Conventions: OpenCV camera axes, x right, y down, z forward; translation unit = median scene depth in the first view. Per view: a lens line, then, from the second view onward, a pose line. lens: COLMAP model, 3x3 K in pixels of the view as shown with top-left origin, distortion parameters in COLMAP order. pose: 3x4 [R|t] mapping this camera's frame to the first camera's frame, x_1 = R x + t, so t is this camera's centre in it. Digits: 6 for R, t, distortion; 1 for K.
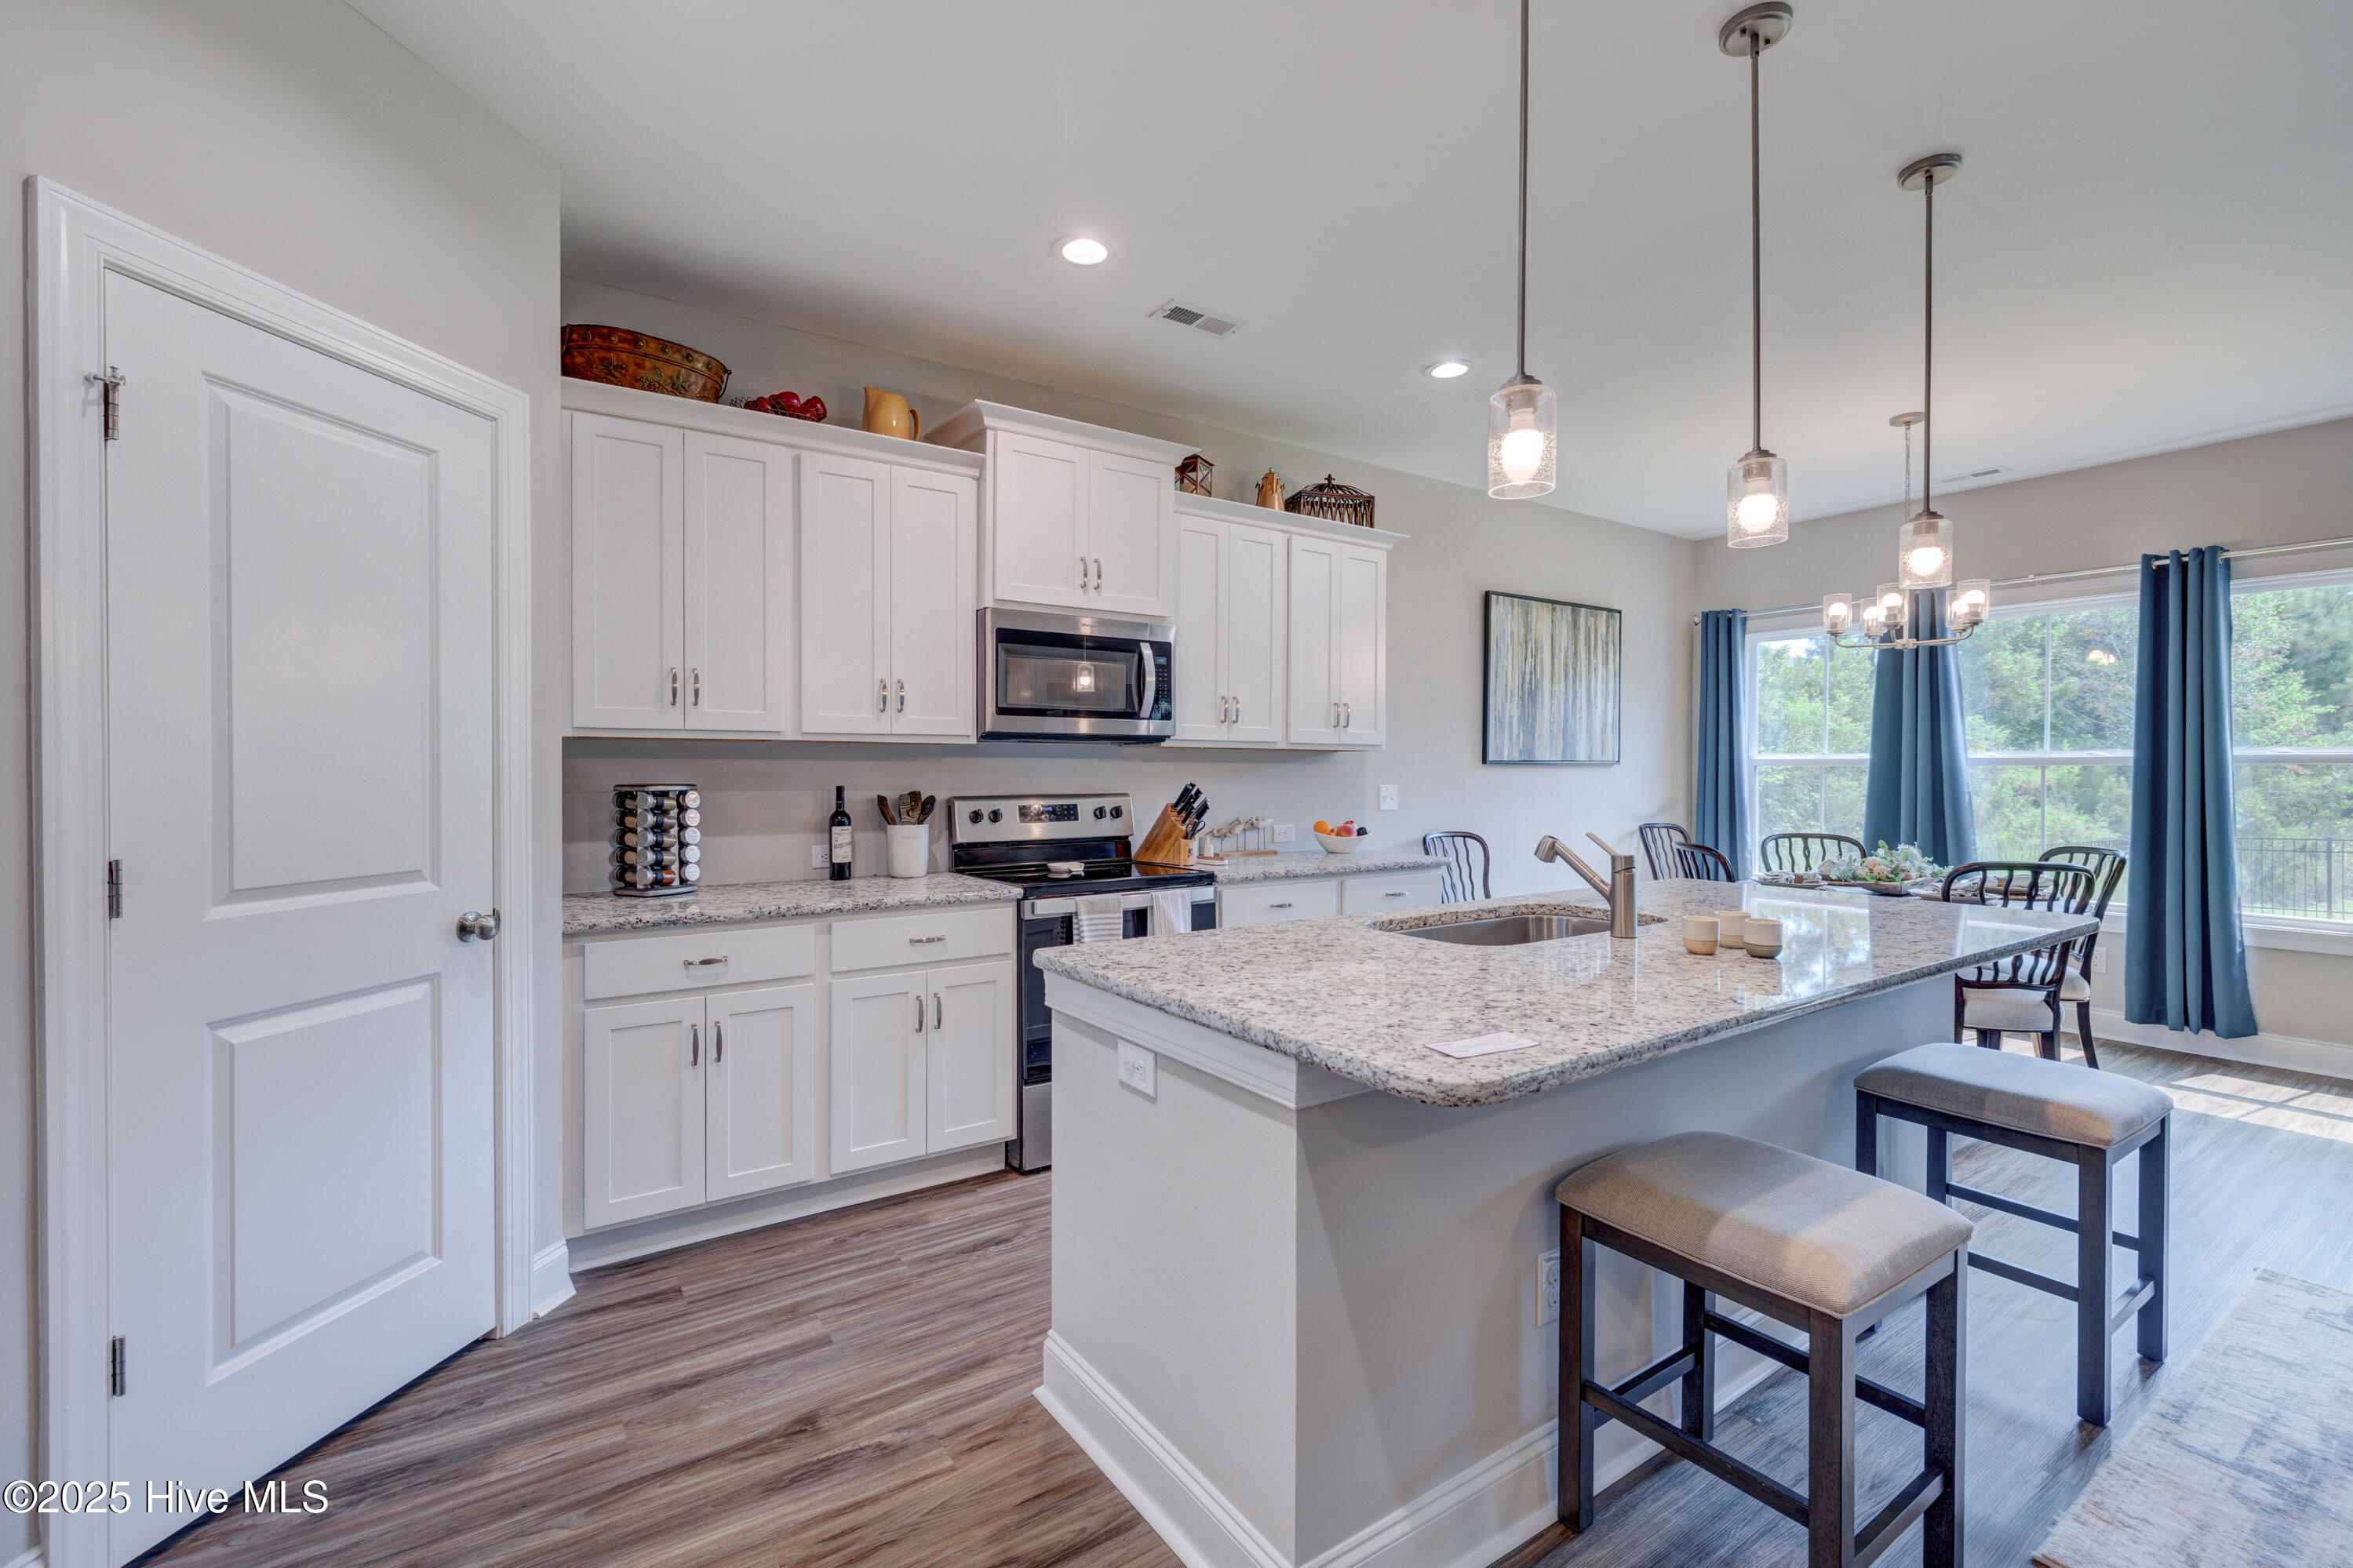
lens RADIAL K [[1012.6, 0, 1179.8], [0, 1012.6, 781.2], [0, 0, 1]] dist [-0.000478, -0.000074]
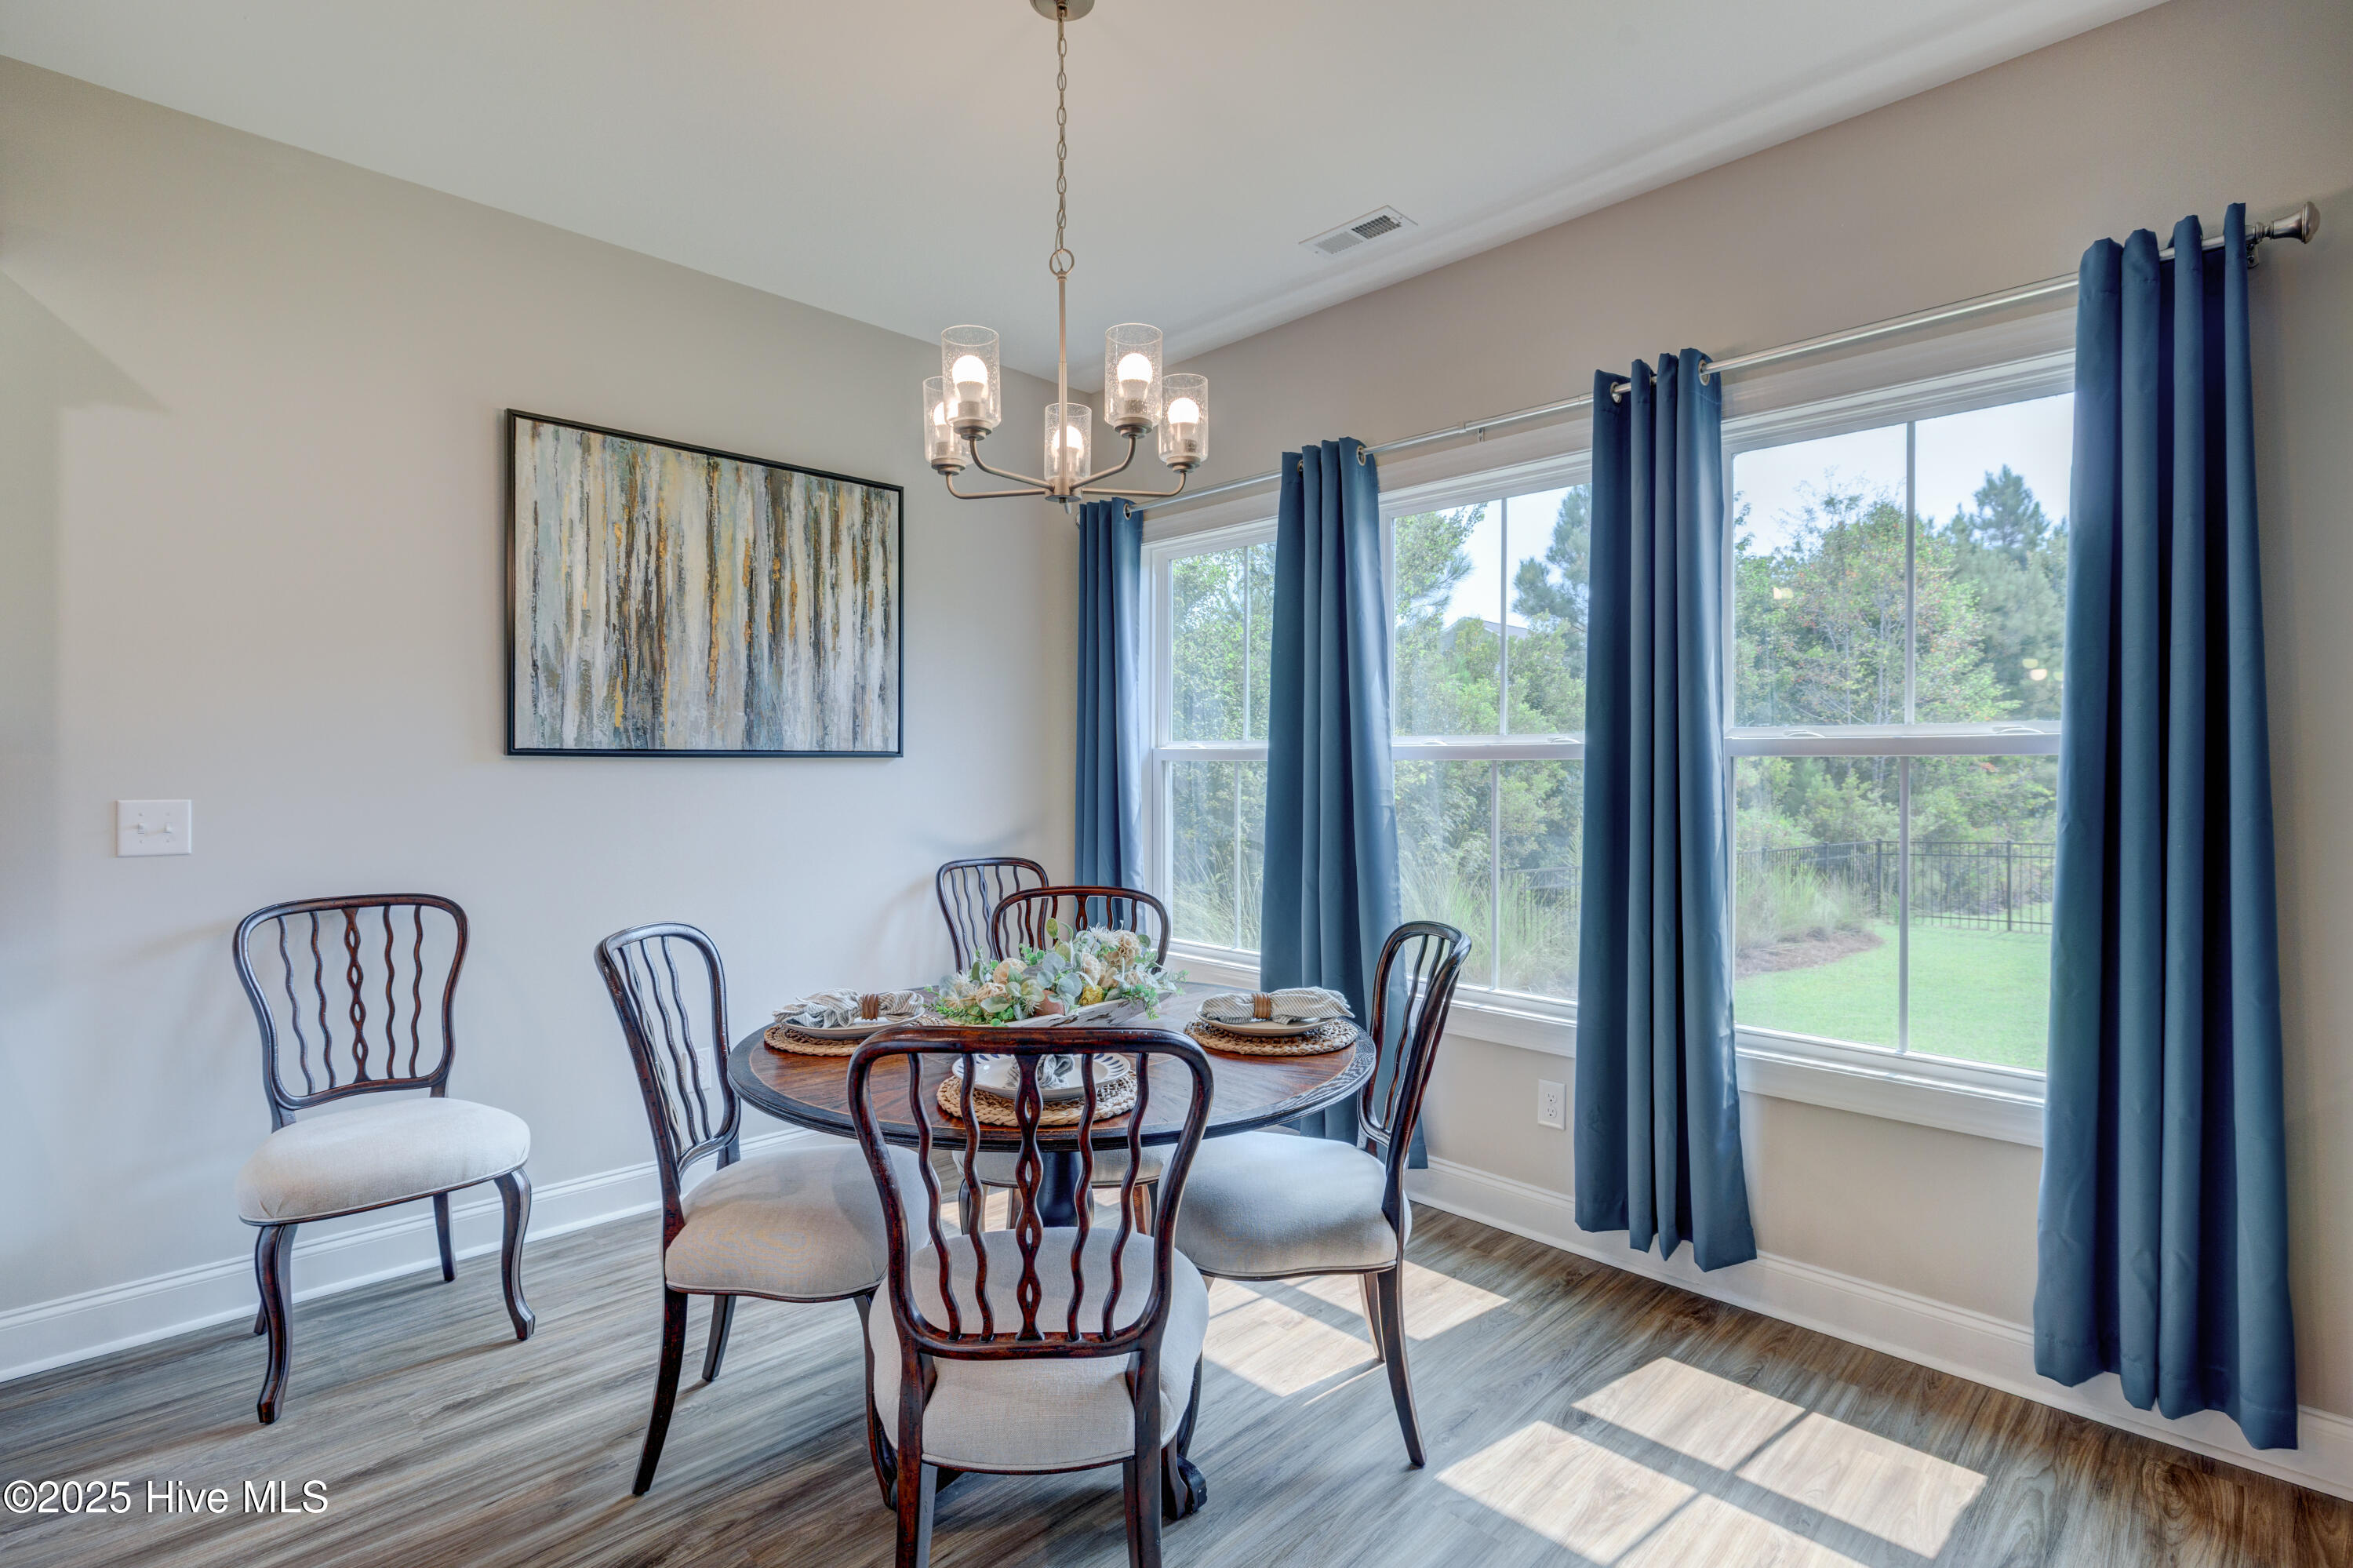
lens RADIAL K [[1153.0, 0, 1176.9], [0, 1153.0, 782.4], [0, 0, 1]] dist [-0.009663, 0.000340]
pose [[0.978948, -0.001628, 0.204105, 0.637570], [0.001160, 0.999996, 0.002415, -0.005086], [-0.204108, -0.002127, 0.978946, 0.463505]]
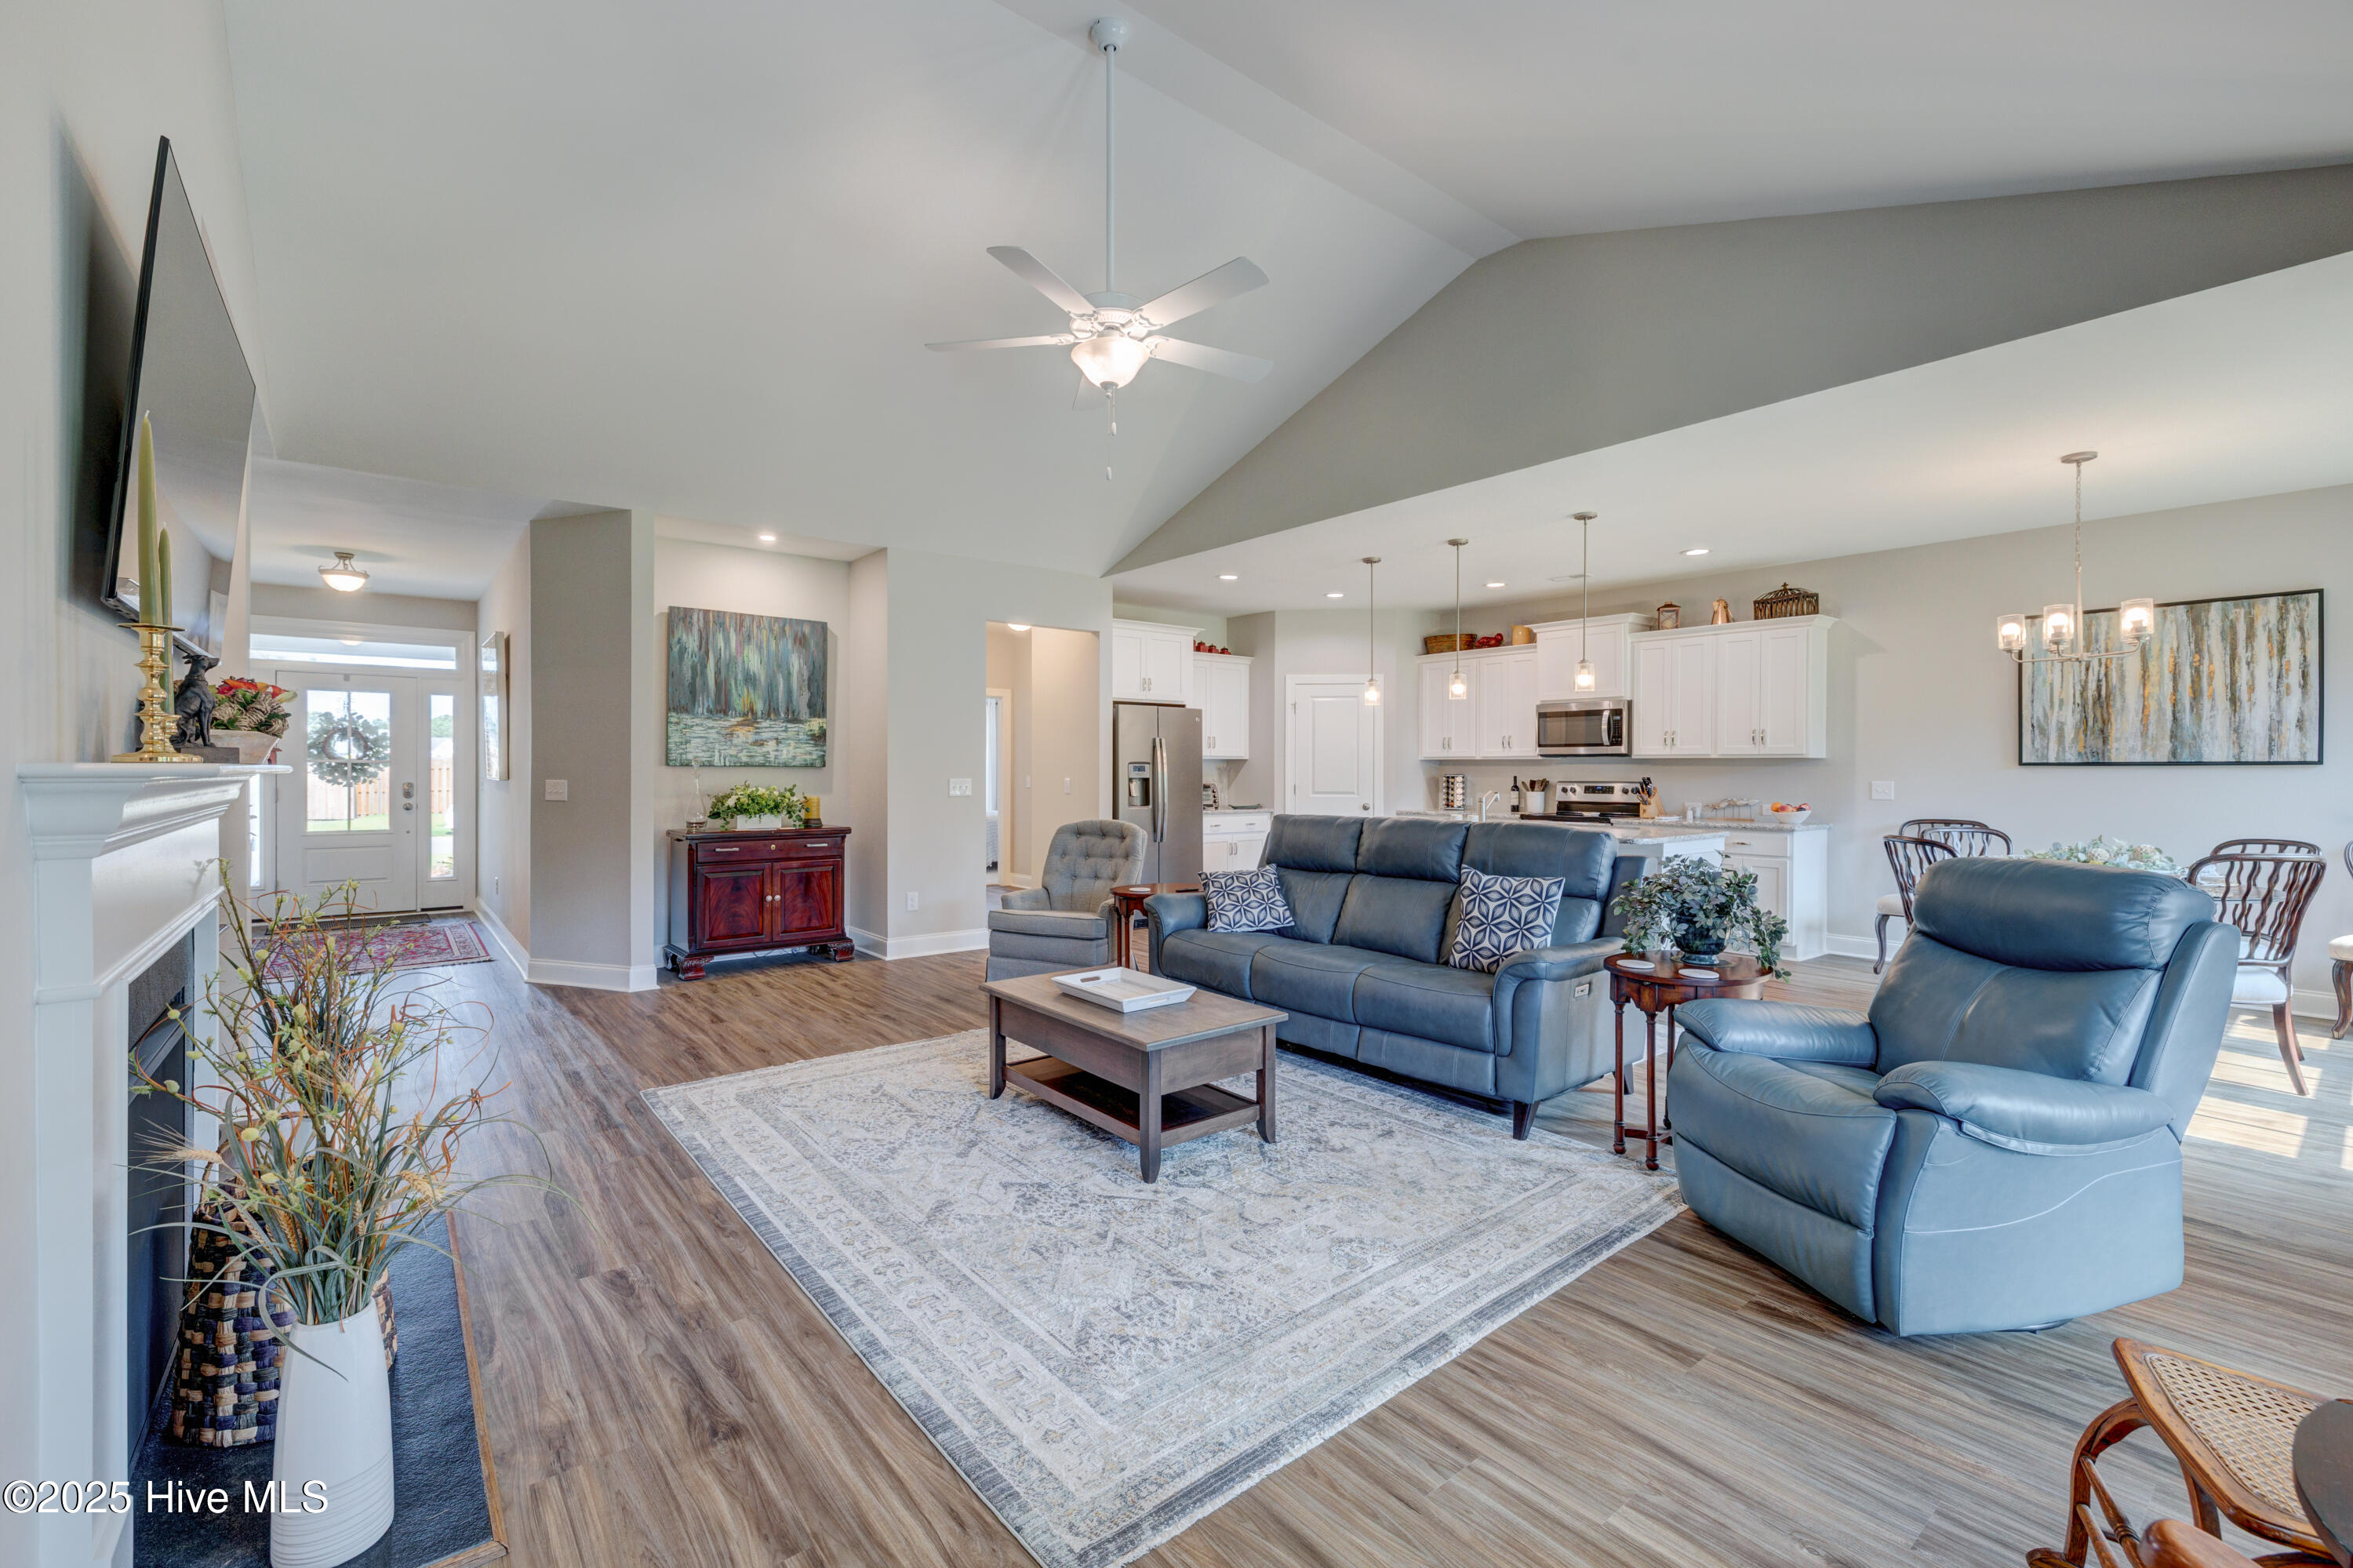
lens RADIAL K [[983.2, 0, 1184.2], [0, 983.2, 774.3], [0, 0, 1]] dist [-0.000815, -0.000399]
pose [[0.109926, 0.005624, -0.993924, 1.648059], [-0.012066, 0.999918, 0.004324, 0.000157], [0.993867, 0.011517, 0.109984, -0.104034]]
